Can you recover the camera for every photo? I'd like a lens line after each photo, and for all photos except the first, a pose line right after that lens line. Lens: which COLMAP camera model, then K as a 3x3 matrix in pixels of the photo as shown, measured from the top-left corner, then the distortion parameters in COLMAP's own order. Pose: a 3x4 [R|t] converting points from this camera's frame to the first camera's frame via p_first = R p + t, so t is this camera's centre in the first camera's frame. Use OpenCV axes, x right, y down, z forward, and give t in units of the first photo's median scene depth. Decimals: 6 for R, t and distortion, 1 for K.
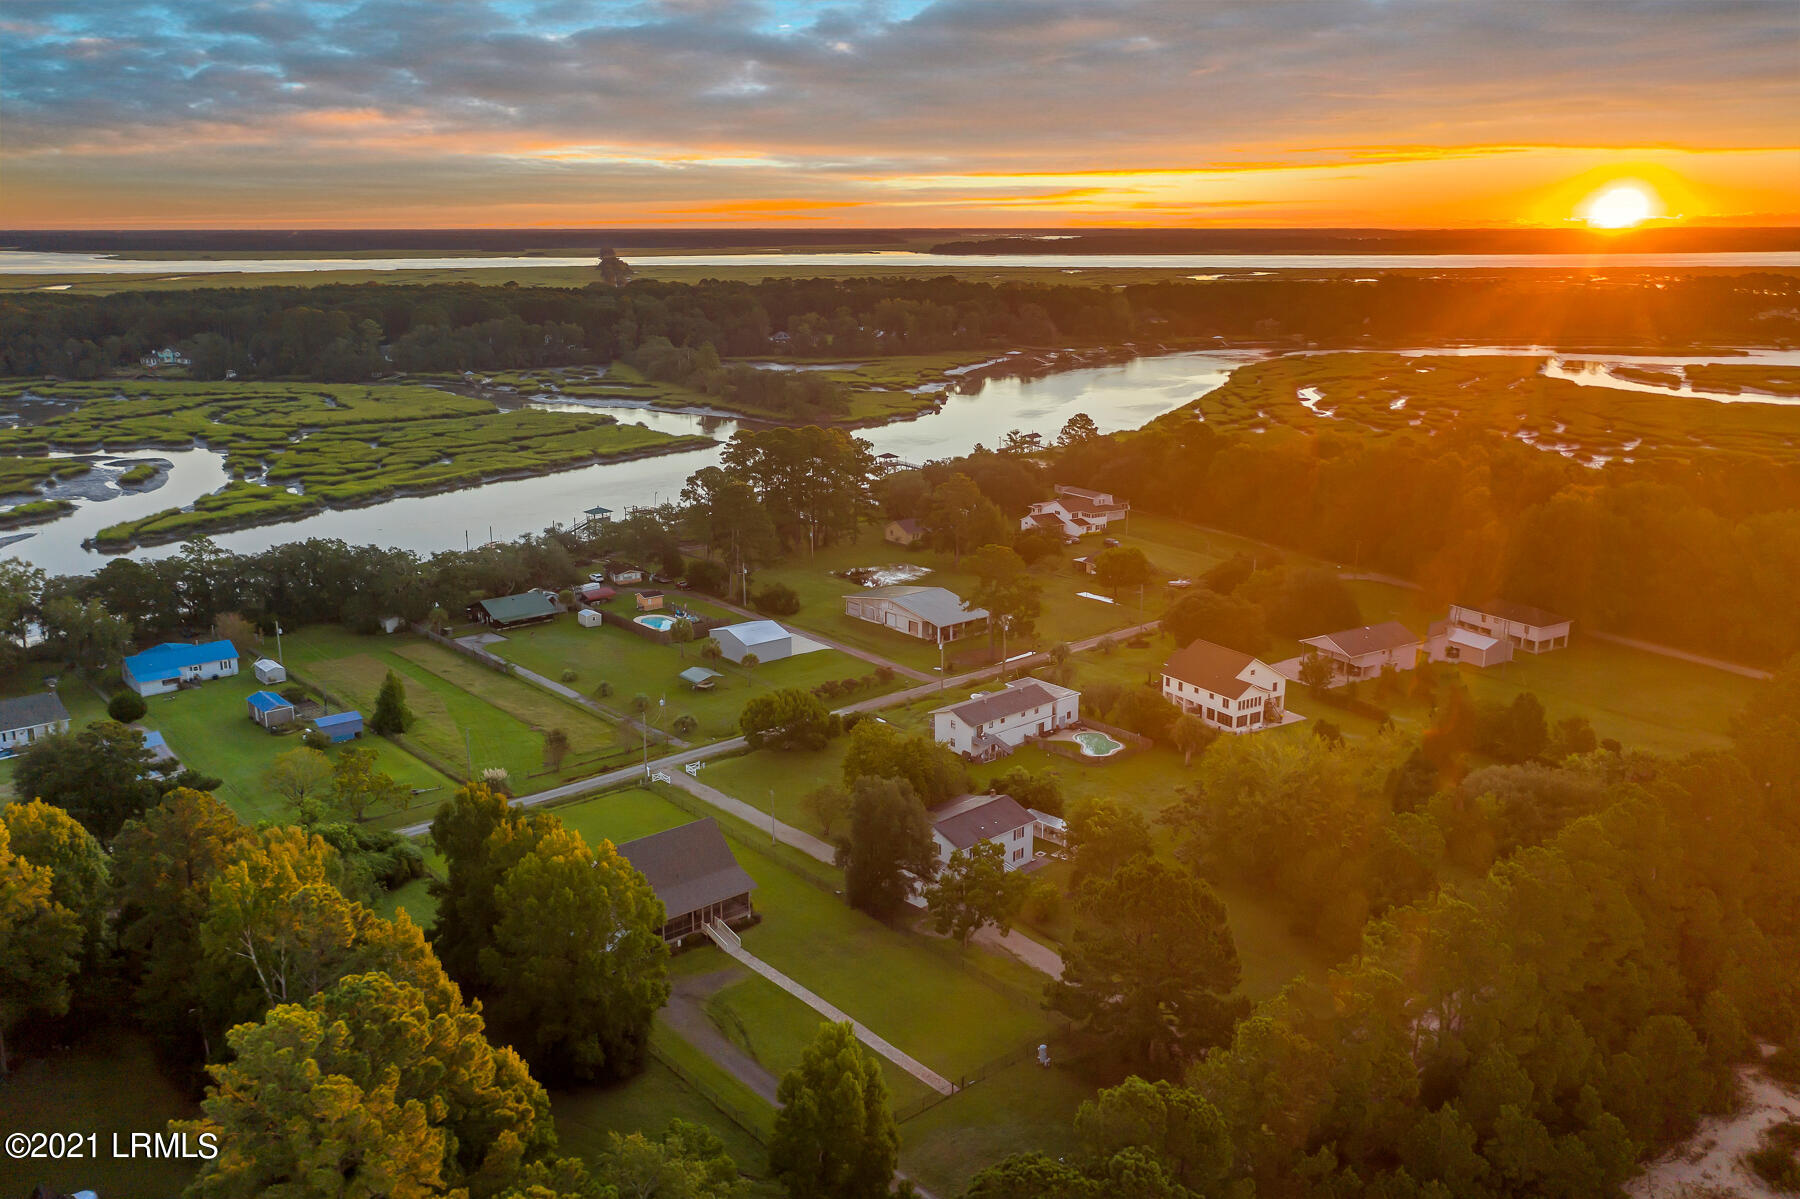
lens RADIAL K [[1461.9, 0, 900.0], [0, 1461.9, 599.5], [0, 0, 1]] dist [-0.009717, 0.015624]
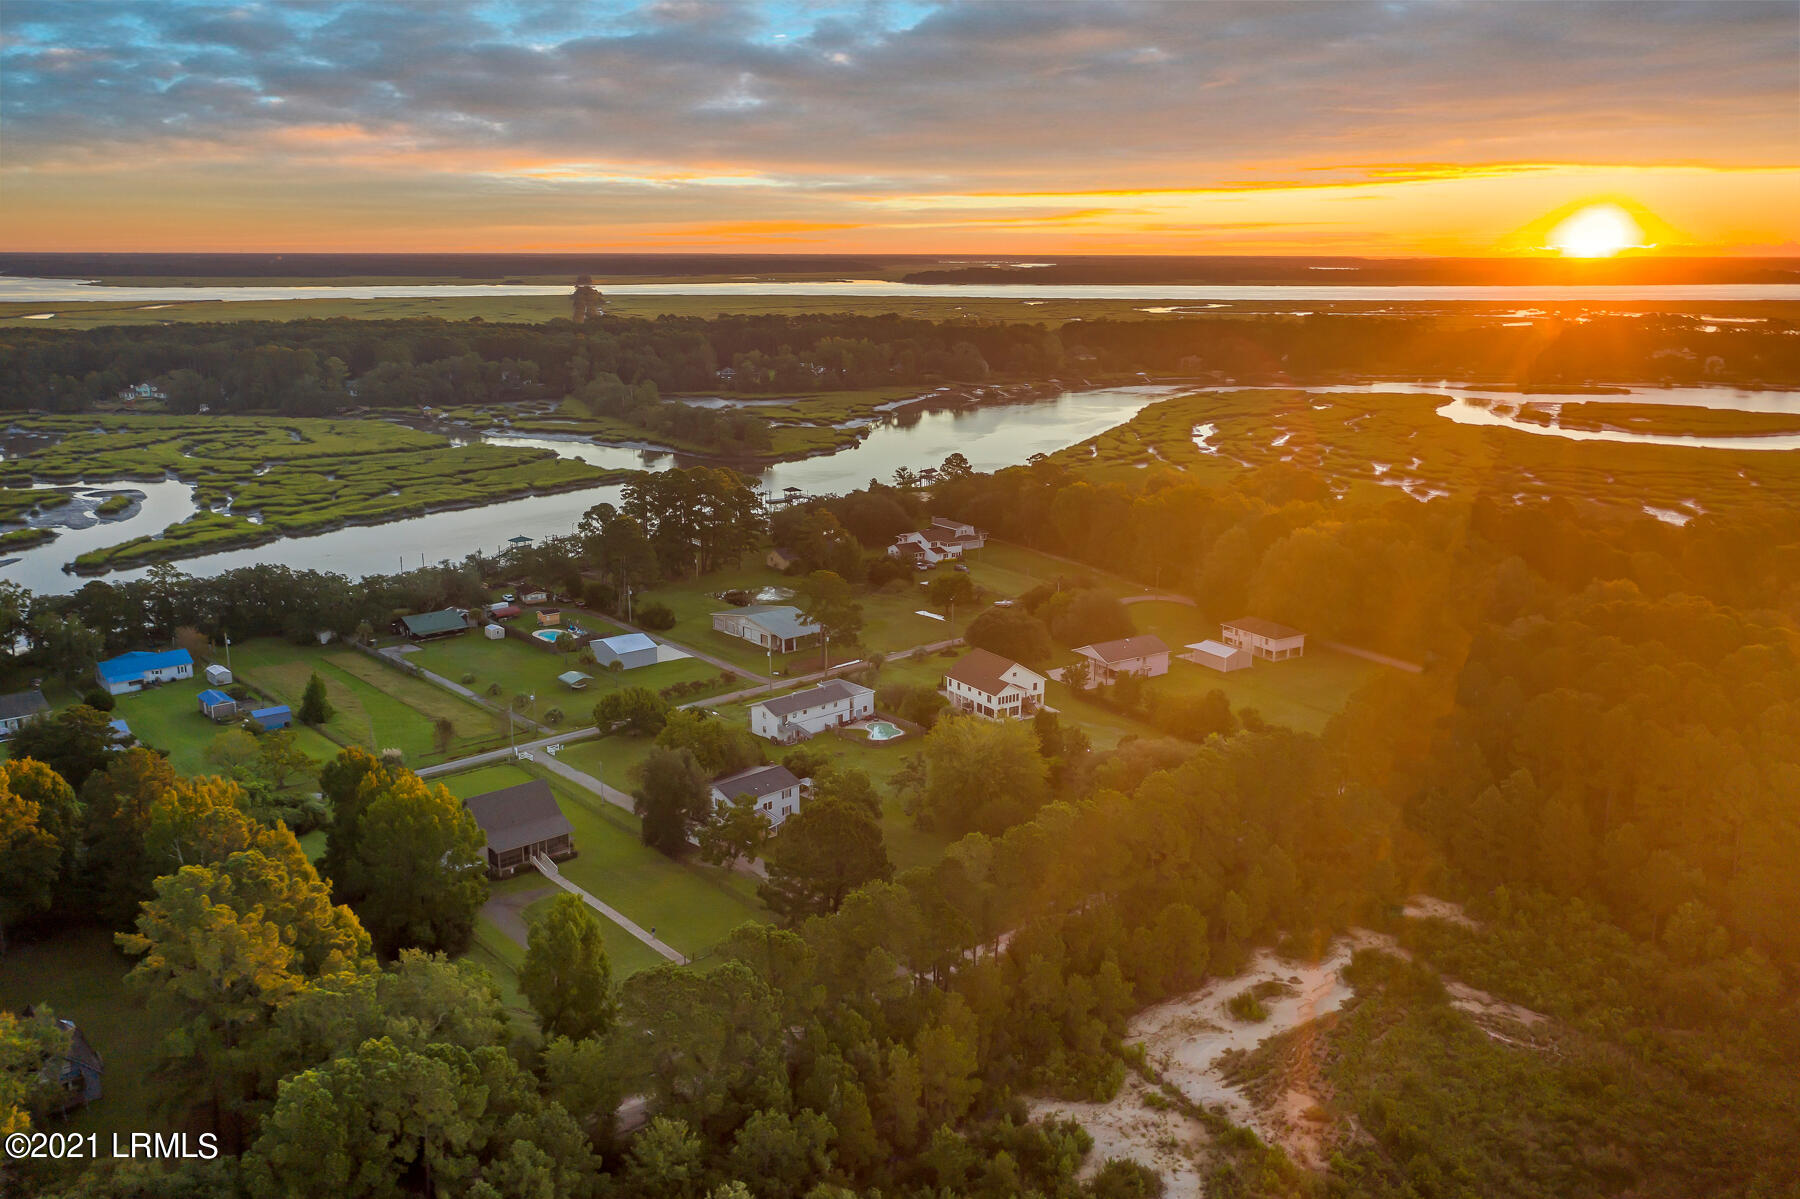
lens RADIAL K [[1461.9, 0, 900.0], [0, 1461.9, 599.5], [0, 0, 1]] dist [-0.009717, 0.015624]
pose [[0.999942, 0.001404, 0.010654, 0.122224], [-0.001236, 0.999874, -0.015808, 0.005785], [-0.010675, 0.015794, 0.999818, -0.219794]]
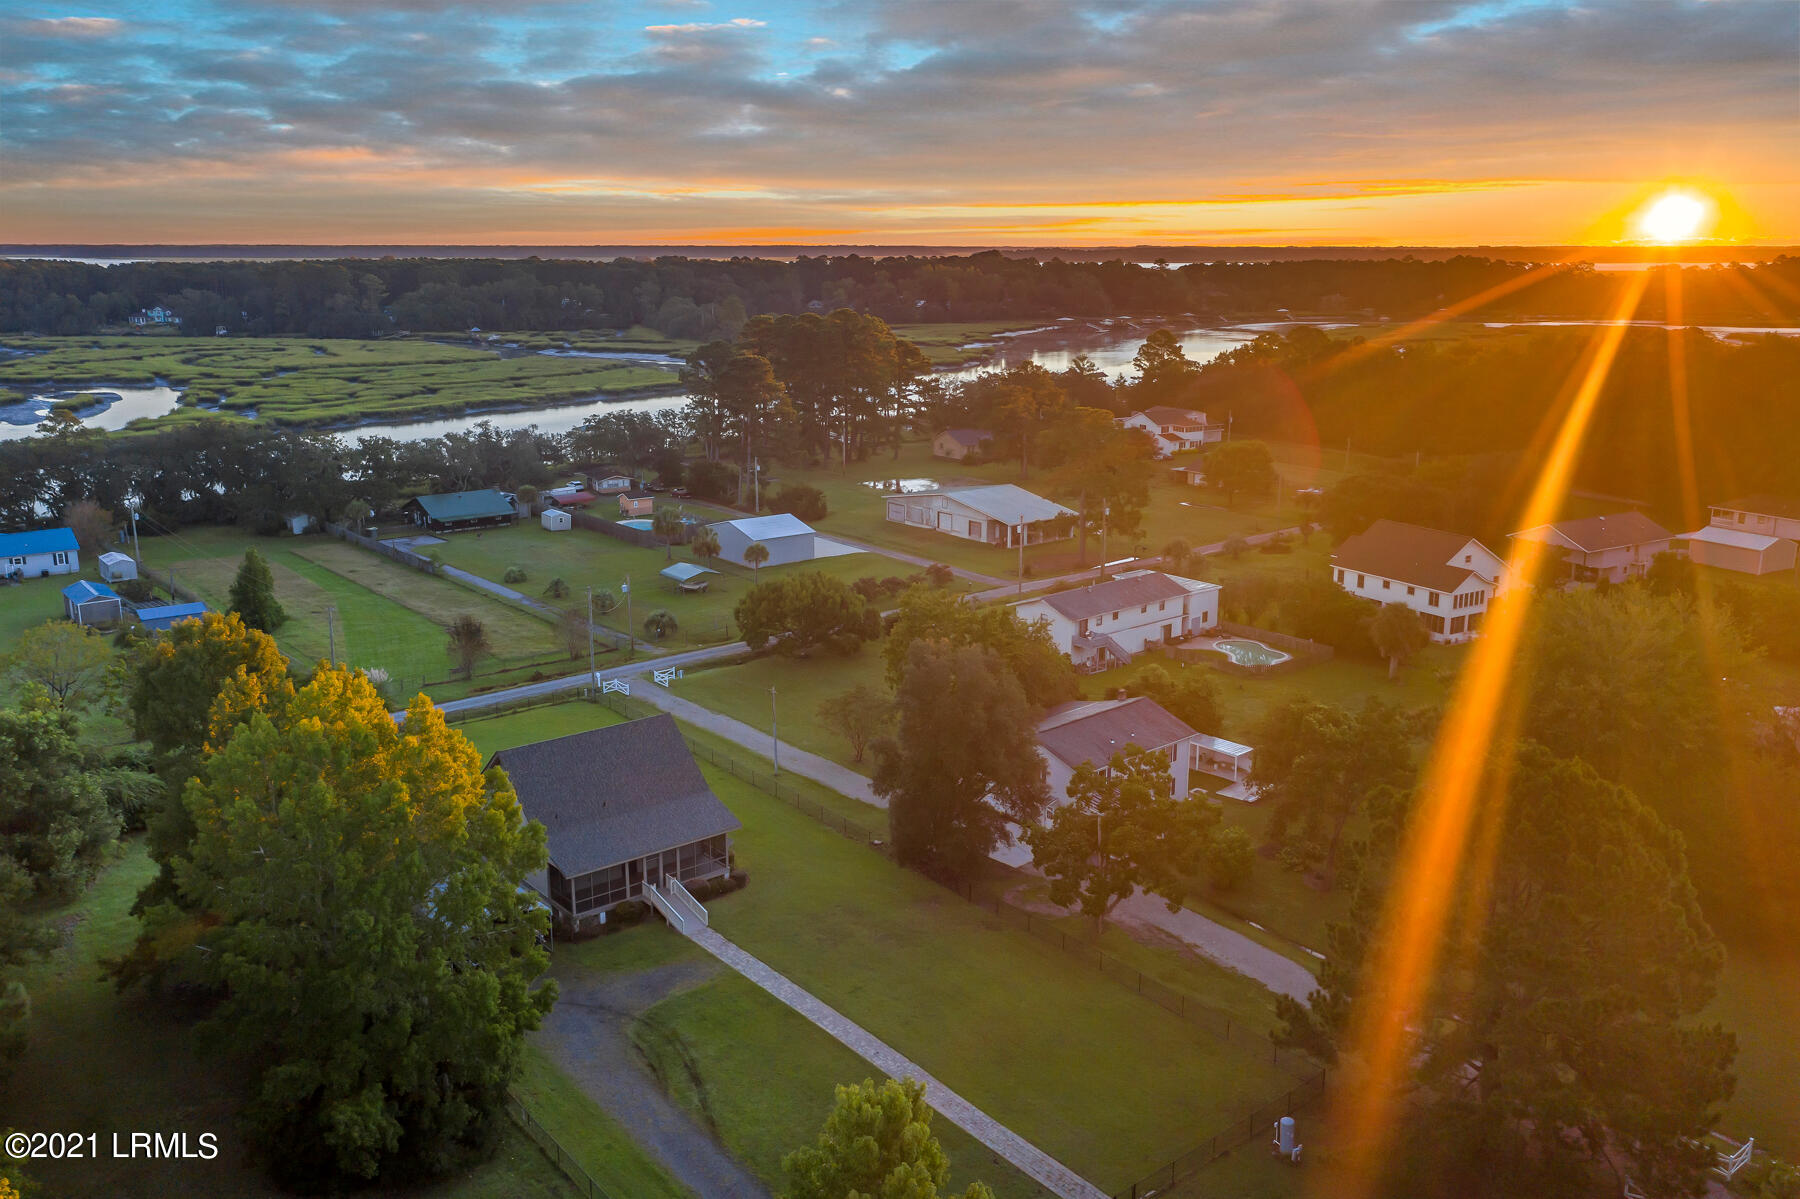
lens RADIAL K [[1452.0, 0, 900.0], [0, 1452.0, 599.5], [0, 0, 1]] dist [-0.002200, 0.000038]
pose [[0.999697, 0.008559, -0.023098, -0.013782], [-0.008867, 0.999873, -0.013254, 0.075455], [0.022982, 0.013455, 0.999645, 0.277828]]
